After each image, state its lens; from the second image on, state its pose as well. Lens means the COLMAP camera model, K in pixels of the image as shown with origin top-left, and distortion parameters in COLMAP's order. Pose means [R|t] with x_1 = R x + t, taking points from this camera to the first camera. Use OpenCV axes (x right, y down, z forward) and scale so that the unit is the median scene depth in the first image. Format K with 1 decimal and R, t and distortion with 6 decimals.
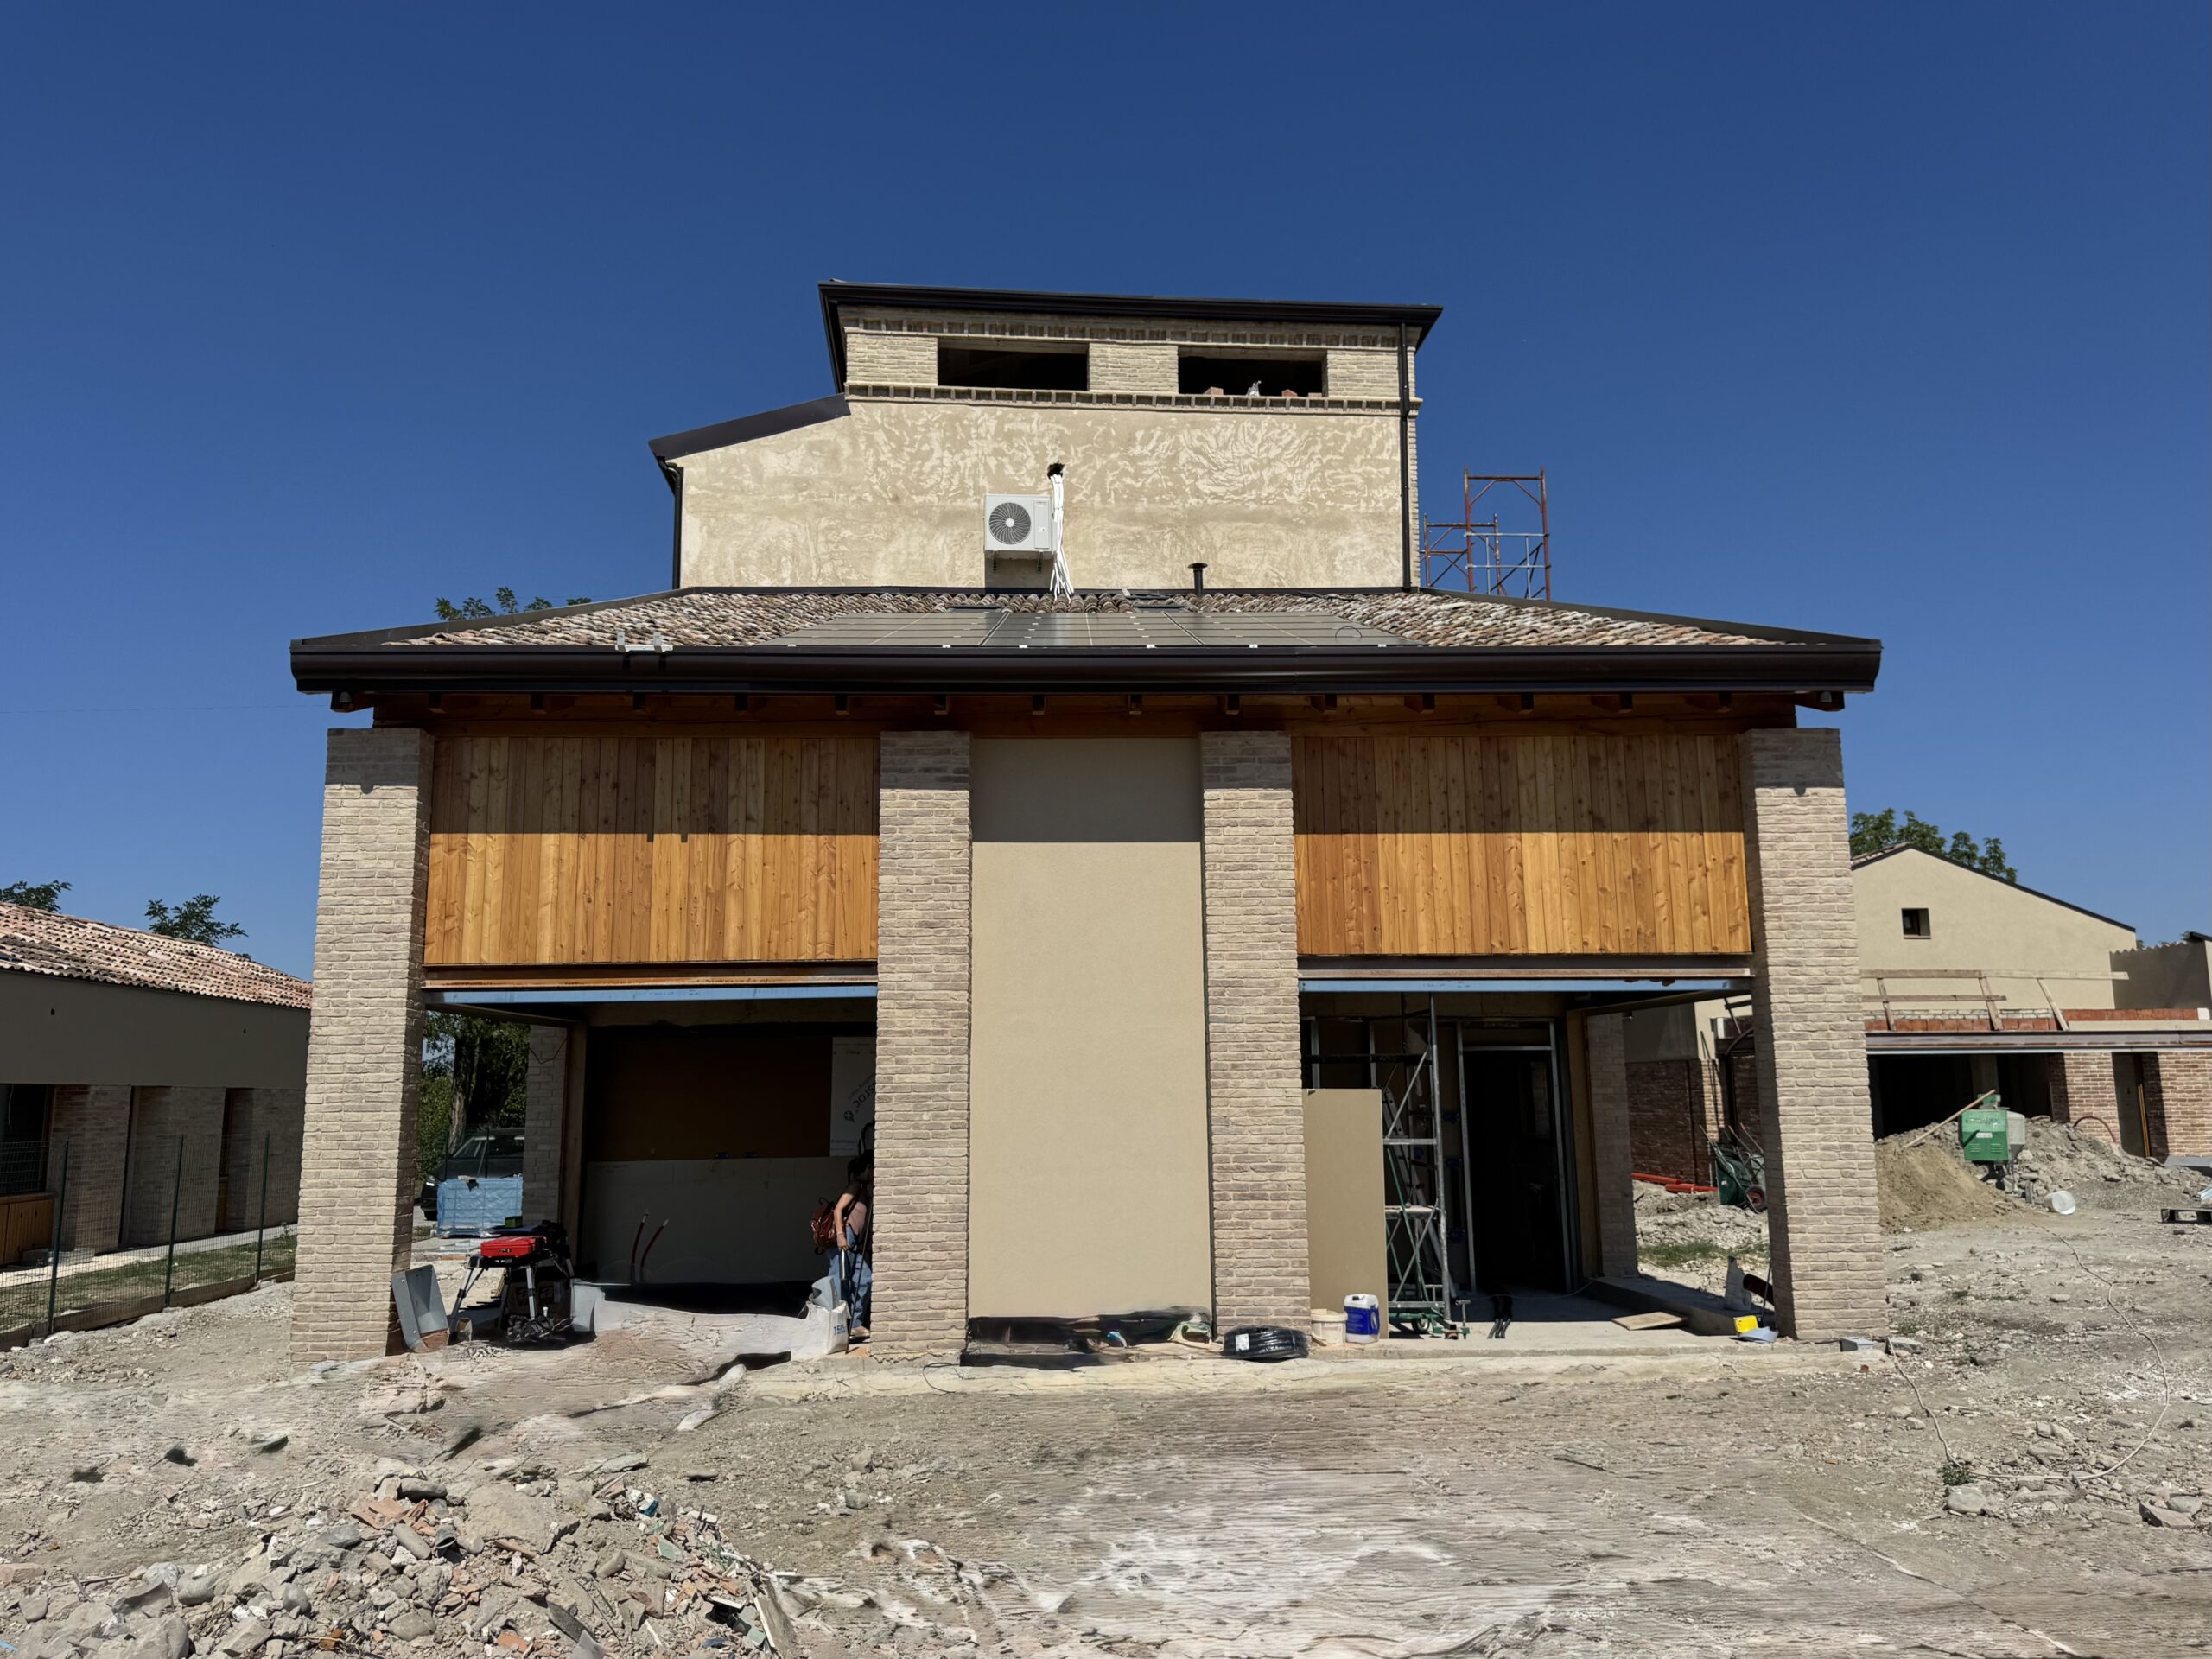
lens RADIAL K [[1618.2, 0, 1107.1], [0, 1618.2, 847.3], [0, 0, 1]] dist [0.129064, -0.204741]
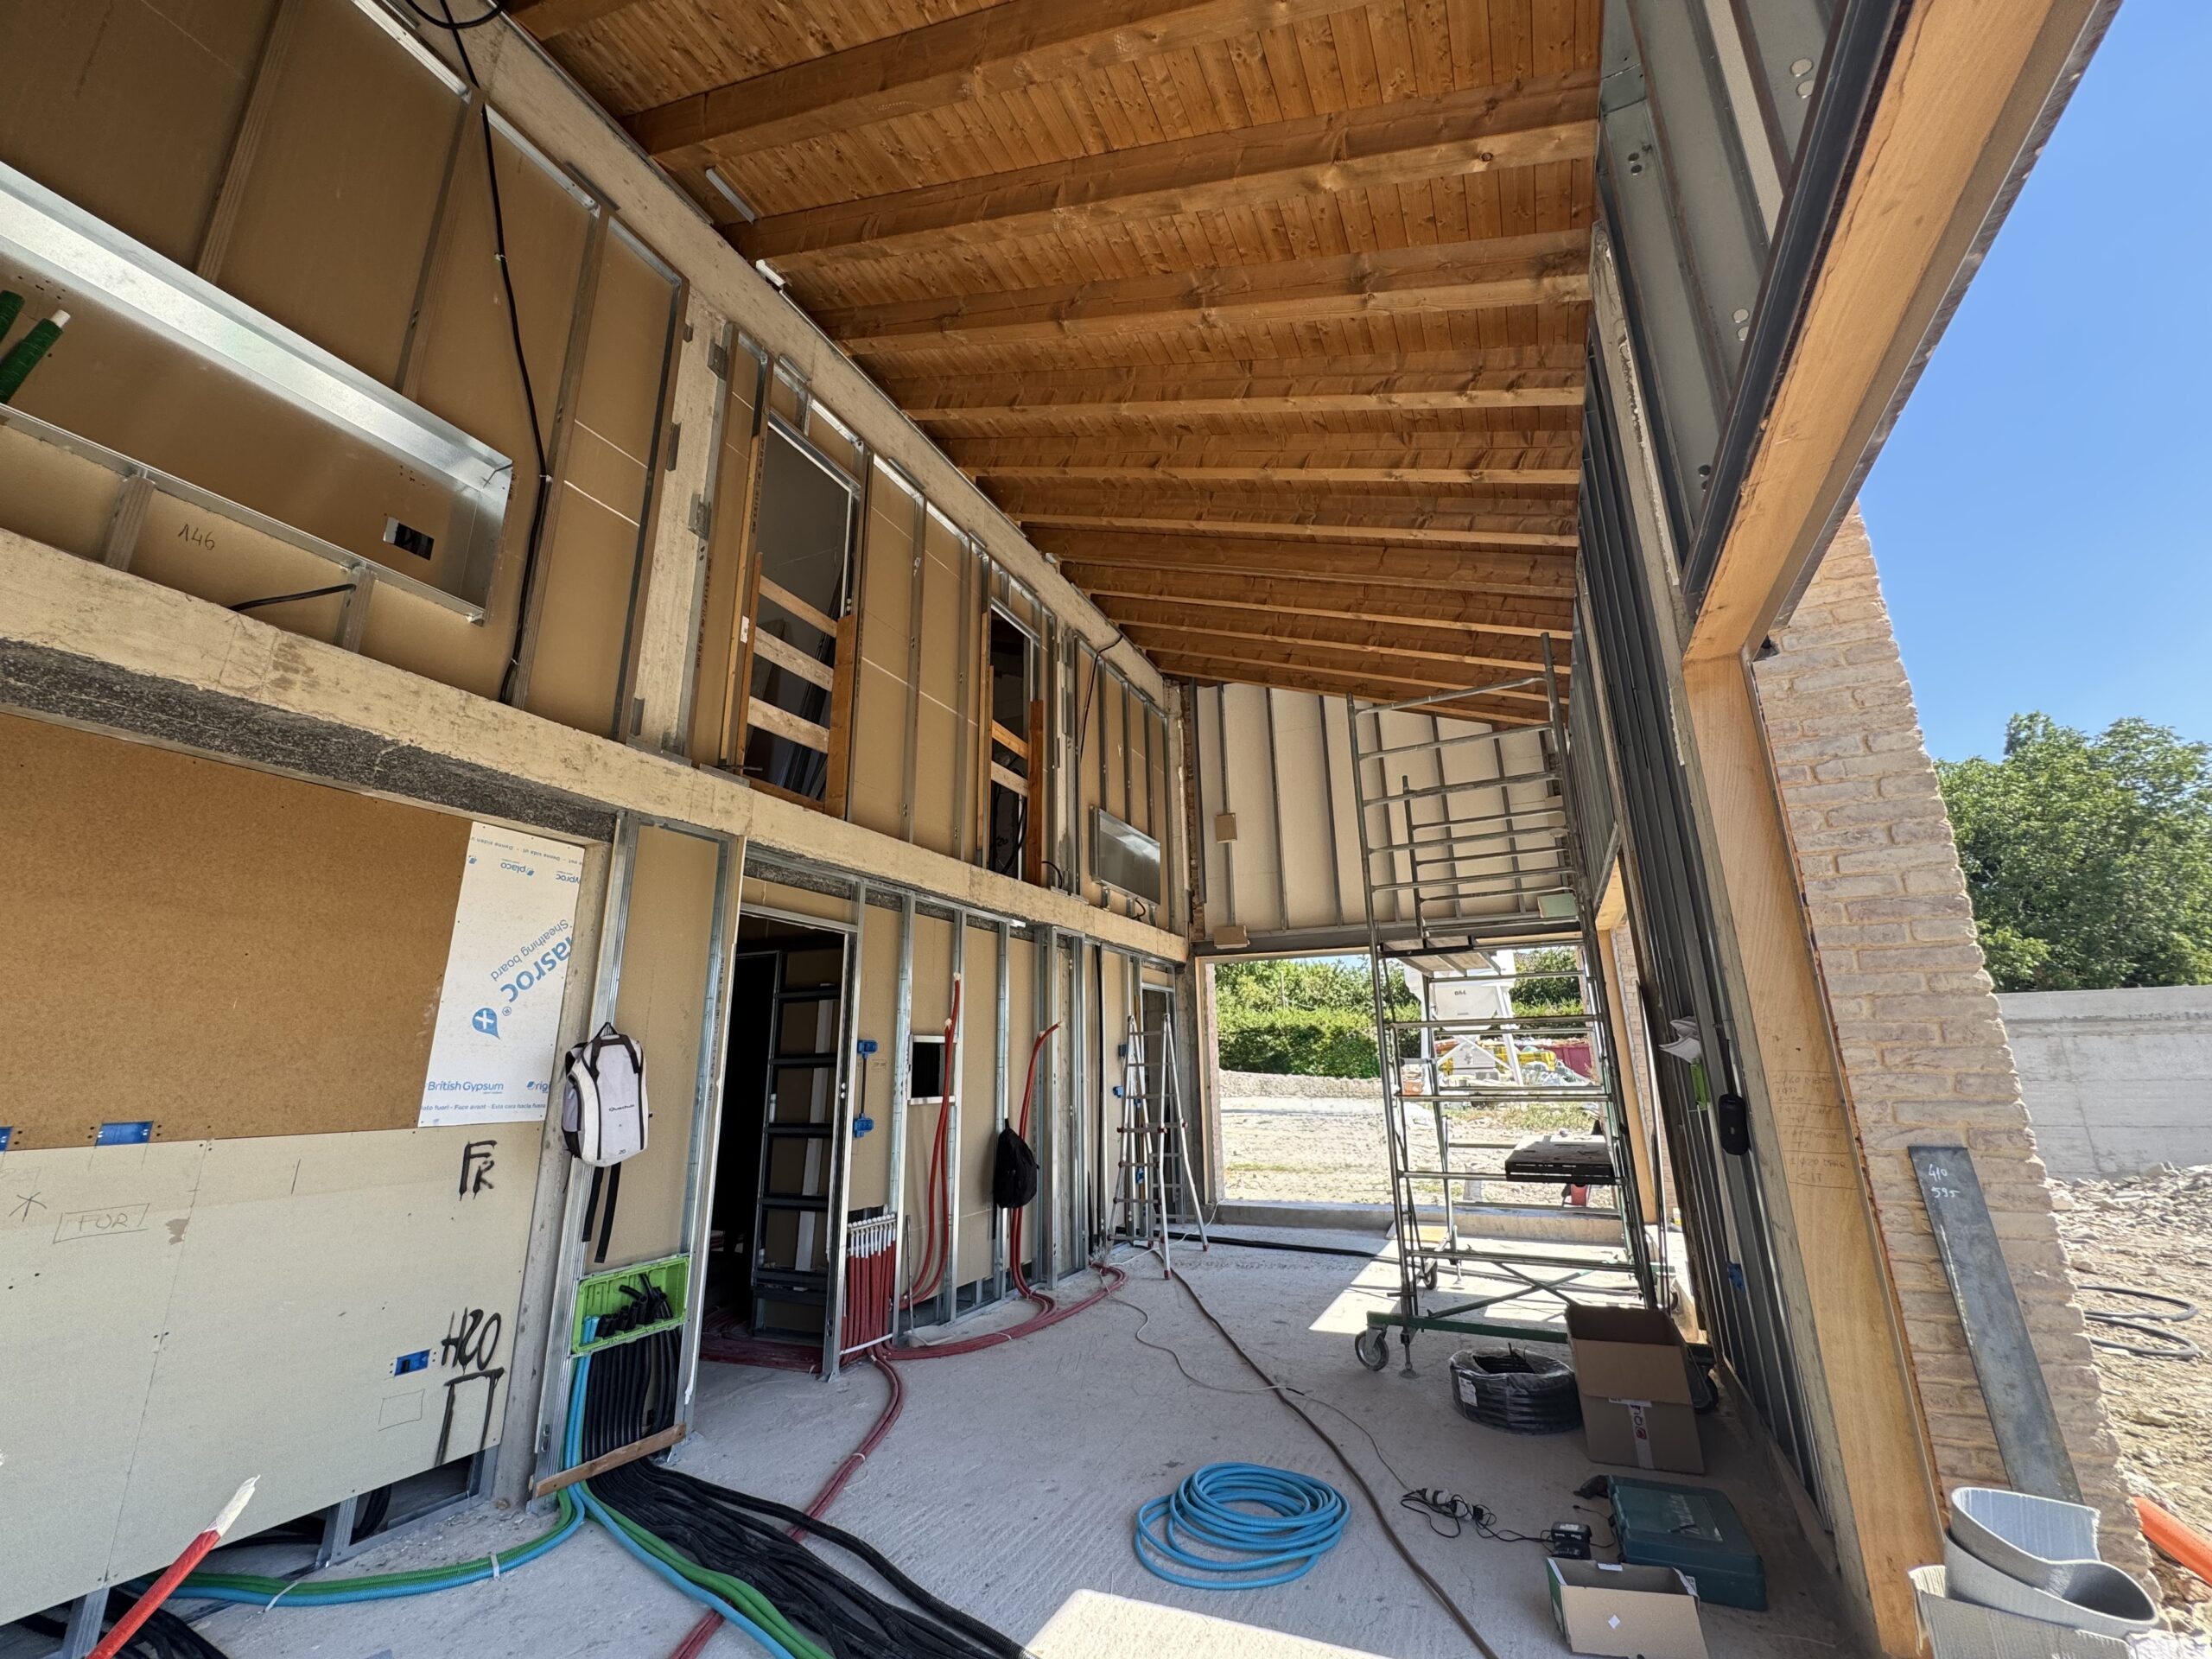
lens RADIAL K [[884.8, 0, 1108.3], [0, 884.8, 829.4], [0, 0, 1]] dist [-0.002627, 0.001047]
pose [[0.456514, 0.235827, 0.857893, -0.216696], [-0.126936, 0.971632, -0.199546, 0.108860], [-0.880615, -0.017802, 0.473499, 0.581599]]
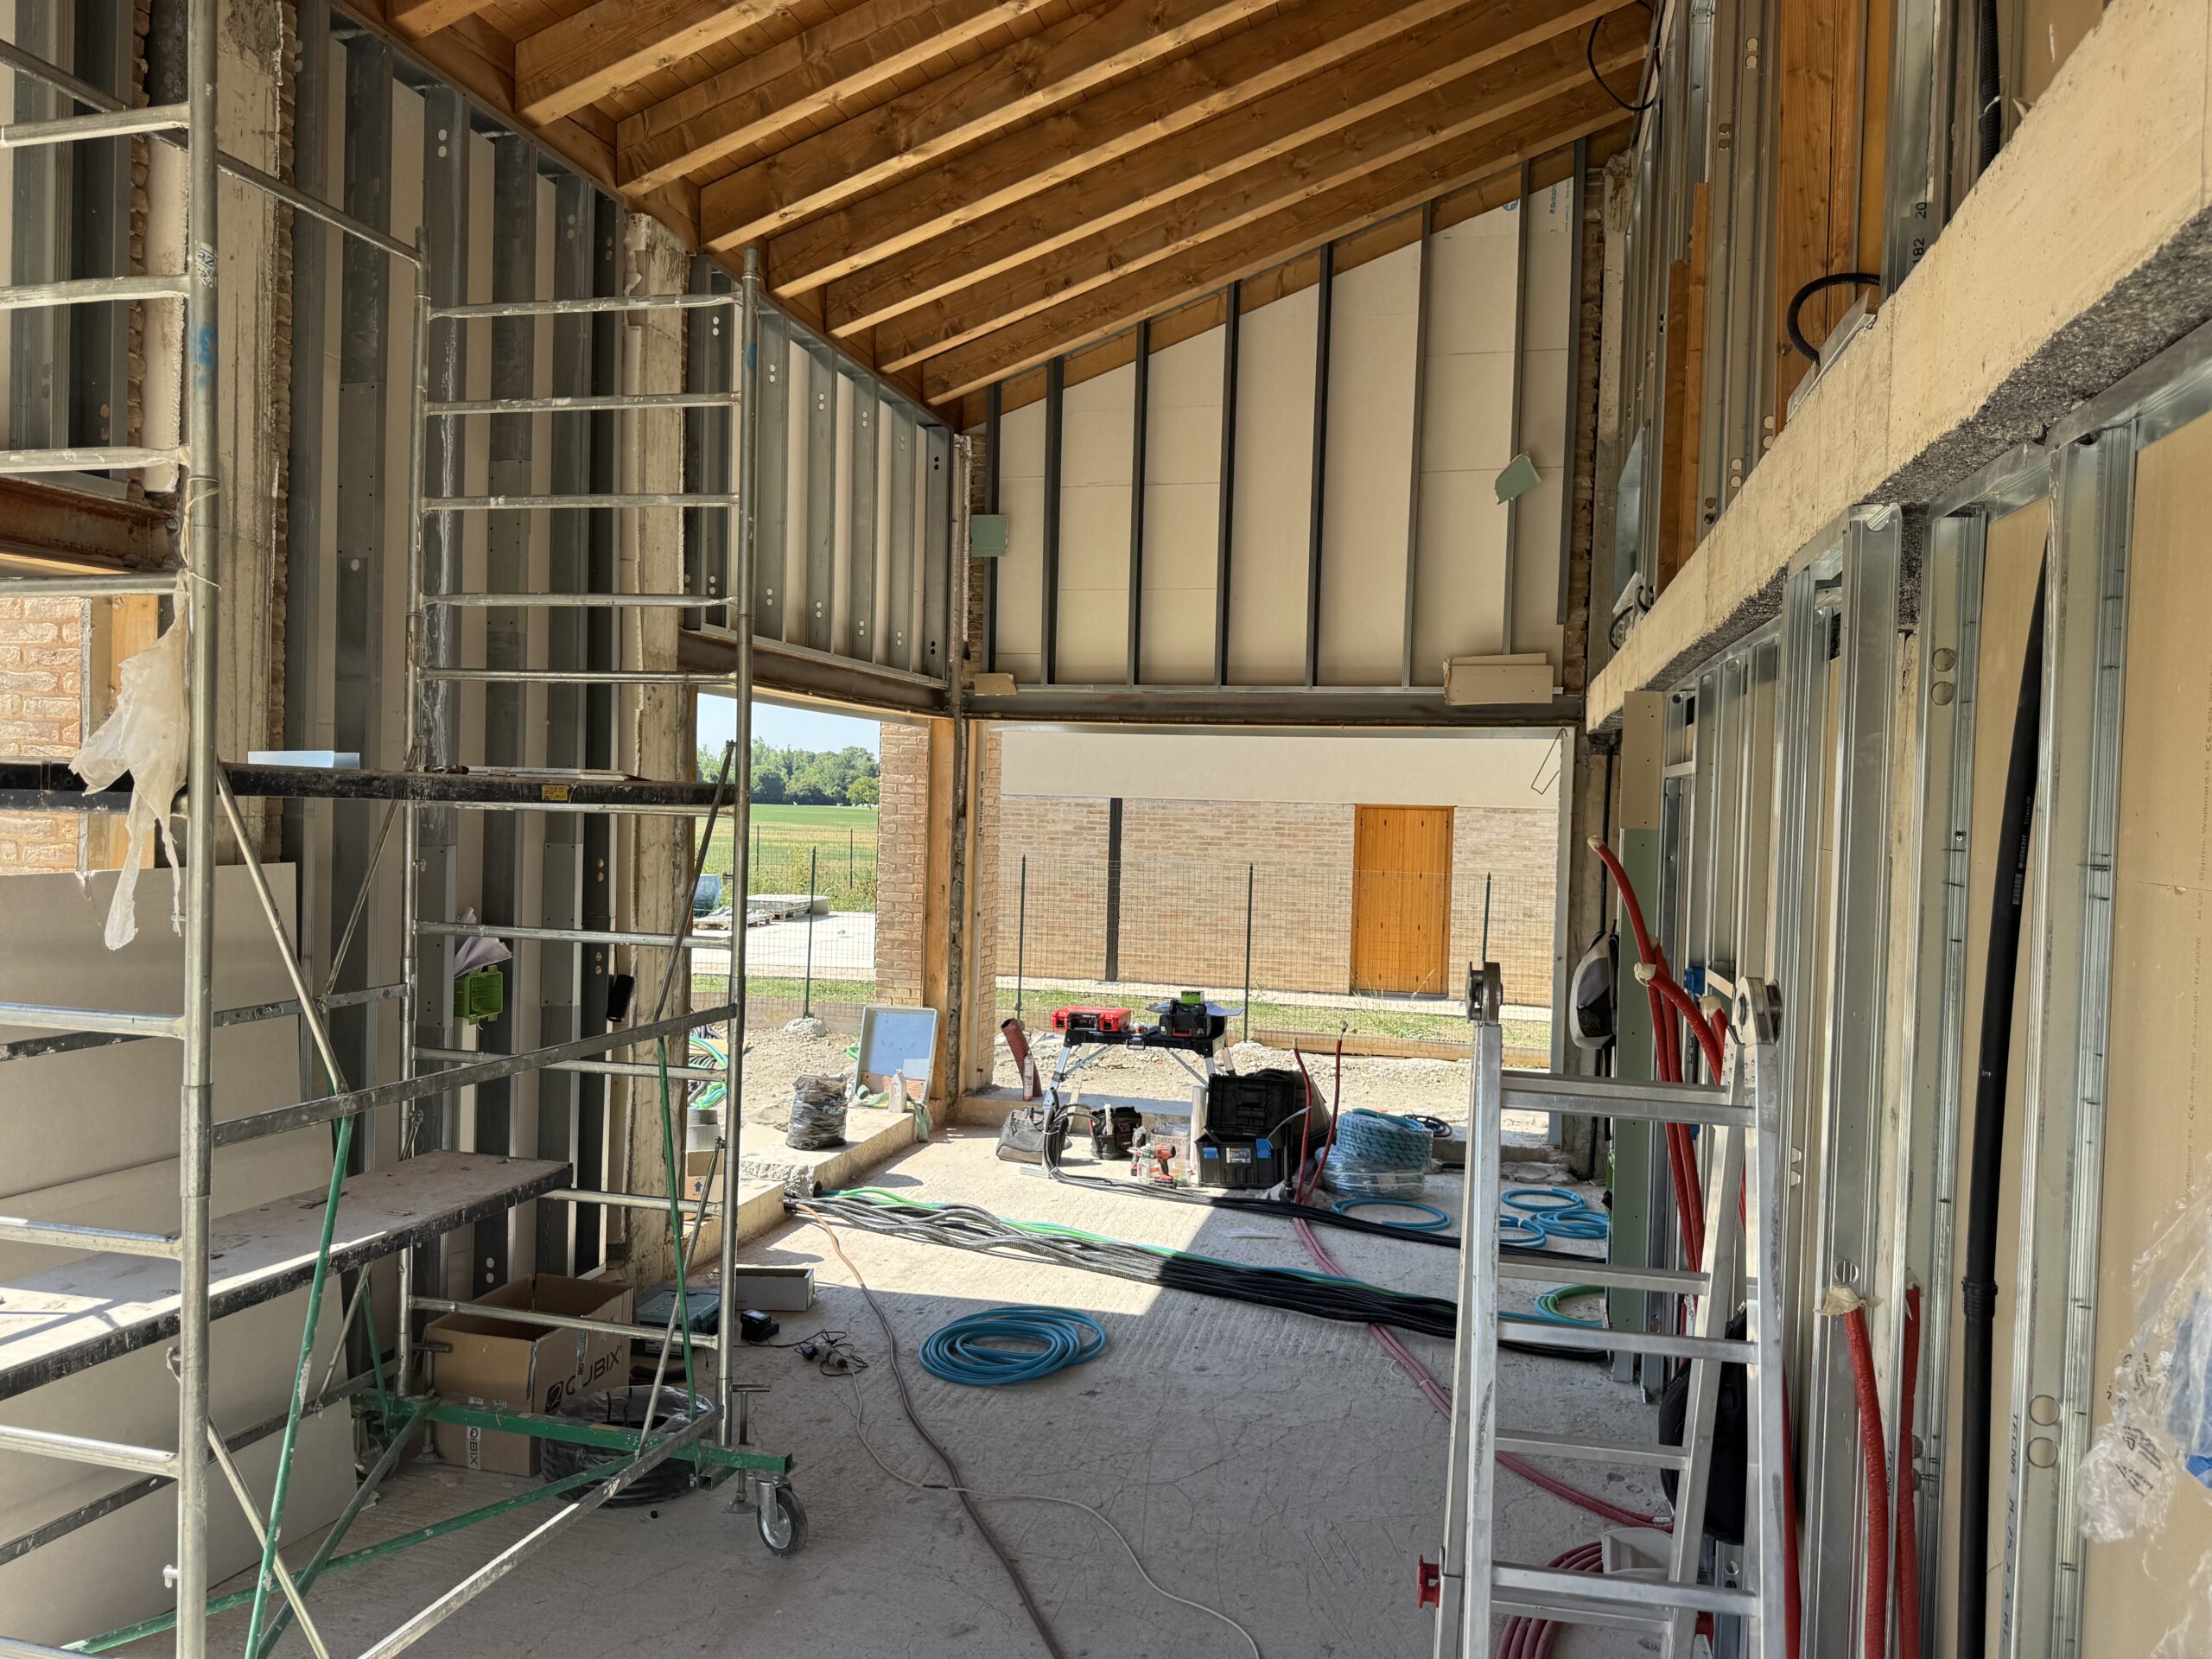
lens RADIAL K [[1547.7, 0, 1105.4], [0, 1547.7, 842.1], [0, 0, 1]] dist [0.160714, -0.300851]
pose [[-0.264435, 0.029550, -0.963951, 0.219189], [0.124936, 0.992157, -0.003858, 0.096510], [0.956277, -0.121453, -0.266053, 0.734160]]
